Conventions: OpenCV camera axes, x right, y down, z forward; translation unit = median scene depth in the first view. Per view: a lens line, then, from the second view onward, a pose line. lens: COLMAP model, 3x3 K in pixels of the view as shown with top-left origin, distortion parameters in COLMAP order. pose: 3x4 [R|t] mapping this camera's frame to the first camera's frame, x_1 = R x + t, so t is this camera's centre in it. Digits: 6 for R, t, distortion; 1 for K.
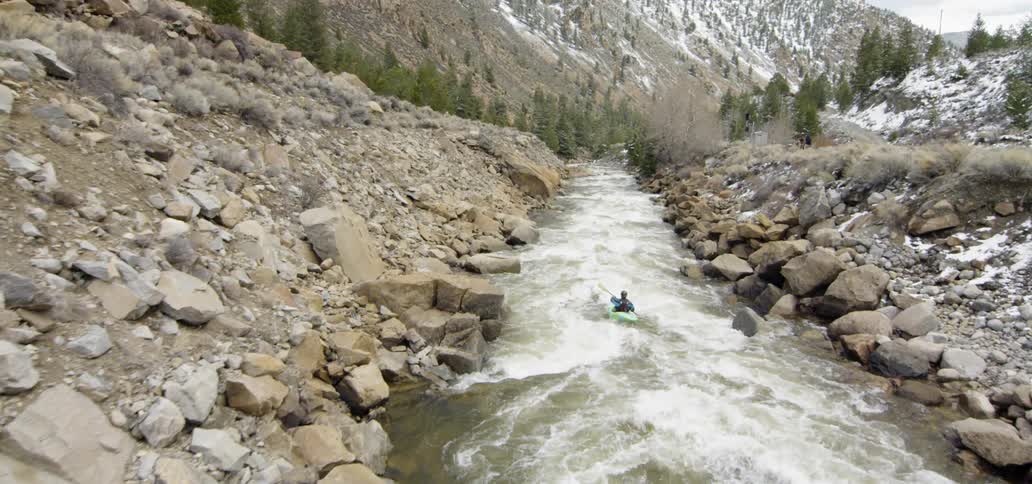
lens RADIAL K [[621.2, 0, 515.9], [0, 621.2, 241.4], [0, 0, 1]] dist [-0.006777, -0.010846]
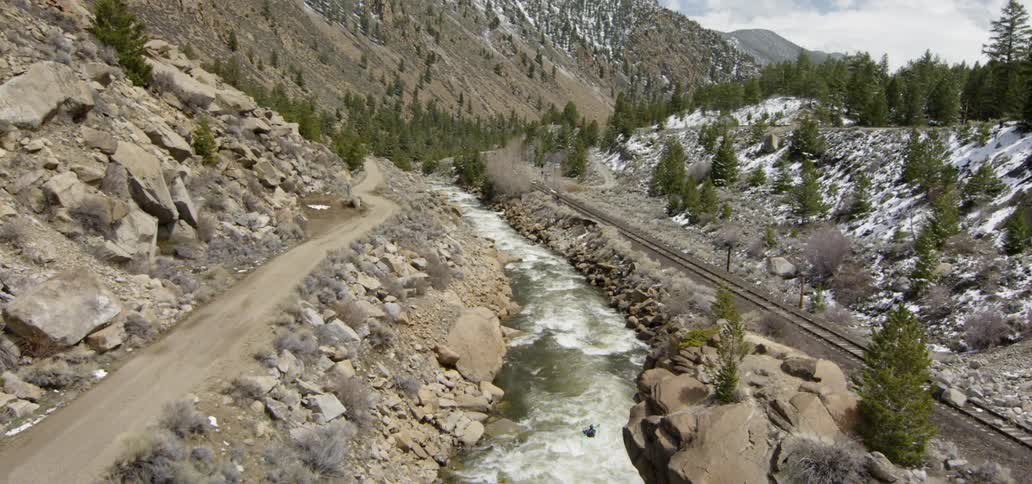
lens RADIAL K [[726.8, 0, 519.1], [0, 726.8, 238.9], [0, 0, 1]] dist [0.003457, -0.023673]
pose [[0.954262, -0.029598, 0.297504, -0.037729], [0.033610, 0.999400, -0.008377, 0.002795], [-0.297077, 0.017993, 0.954684, -0.115144]]
